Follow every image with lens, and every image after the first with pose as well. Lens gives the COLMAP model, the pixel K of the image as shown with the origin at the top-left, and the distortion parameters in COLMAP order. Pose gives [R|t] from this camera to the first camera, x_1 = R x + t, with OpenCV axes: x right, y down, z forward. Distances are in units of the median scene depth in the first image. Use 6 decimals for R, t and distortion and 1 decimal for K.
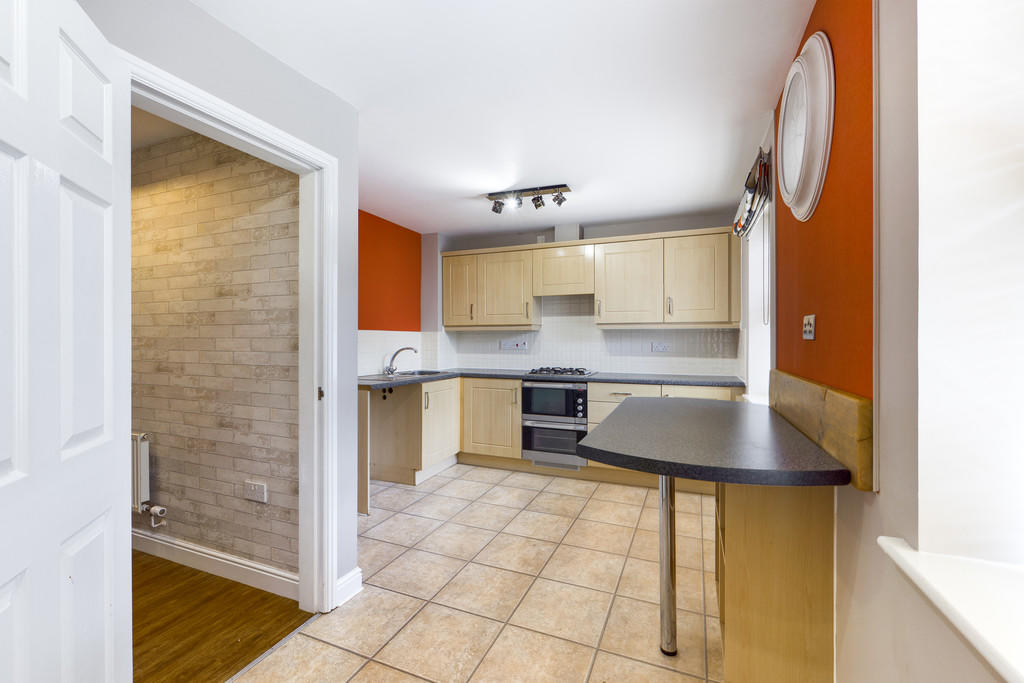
lens RADIAL K [[432.0, 0, 509.9], [0, 432.0, 337.1], [0, 0, 1]] dist [0.000670, 0.000239]
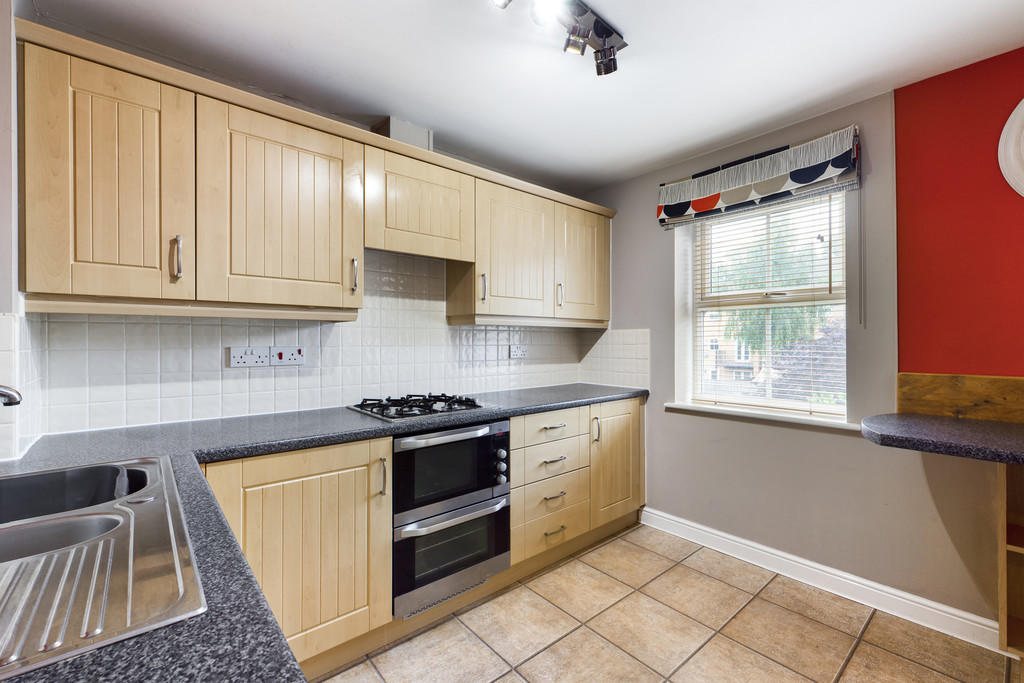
lens RADIAL K [[432.0, 0, 508.6], [0, 432.0, 341.4], [0, 0, 1]] dist [0.000670, 0.000239]
pose [[0.448451, -0.001048, 0.893807, -0.306497], [-0.001156, 0.999998, 0.001753, 0.004259], [-0.893807, -0.001819, 0.448448, 0.709875]]
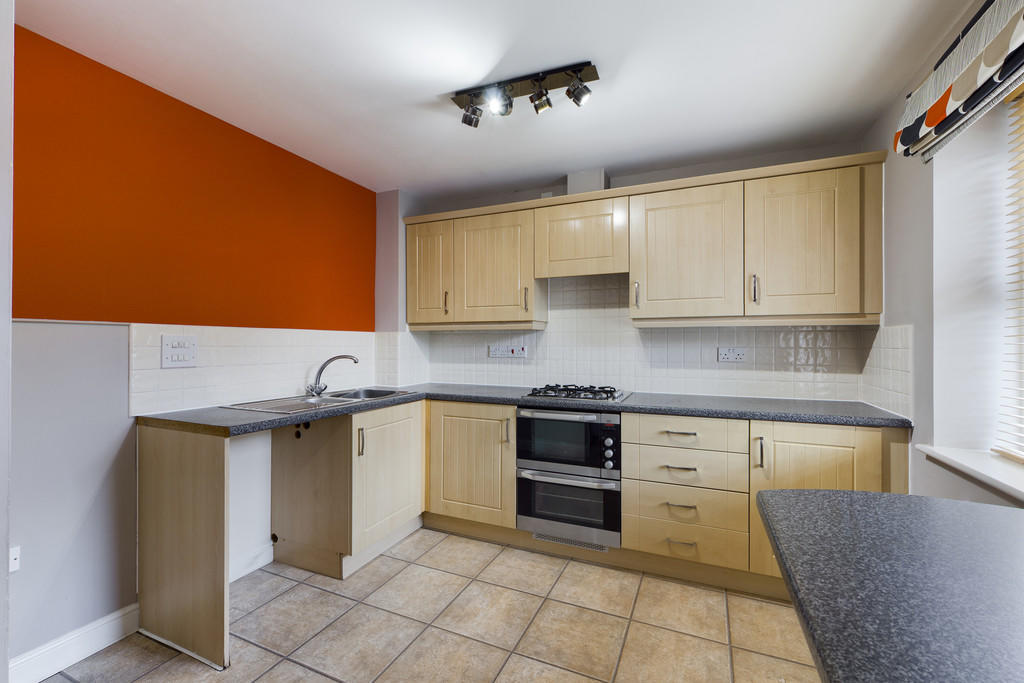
lens RADIAL K [[432.0, 0, 513.2], [0, 432.0, 339.4], [0, 0, 1]] dist [0.000670, 0.000239]
pose [[0.999910, -0.000127, -0.013386, 0.031173], [0.000100, 0.999998, -0.001978, 0.001151], [0.013386, 0.001976, 0.999908, 0.358131]]
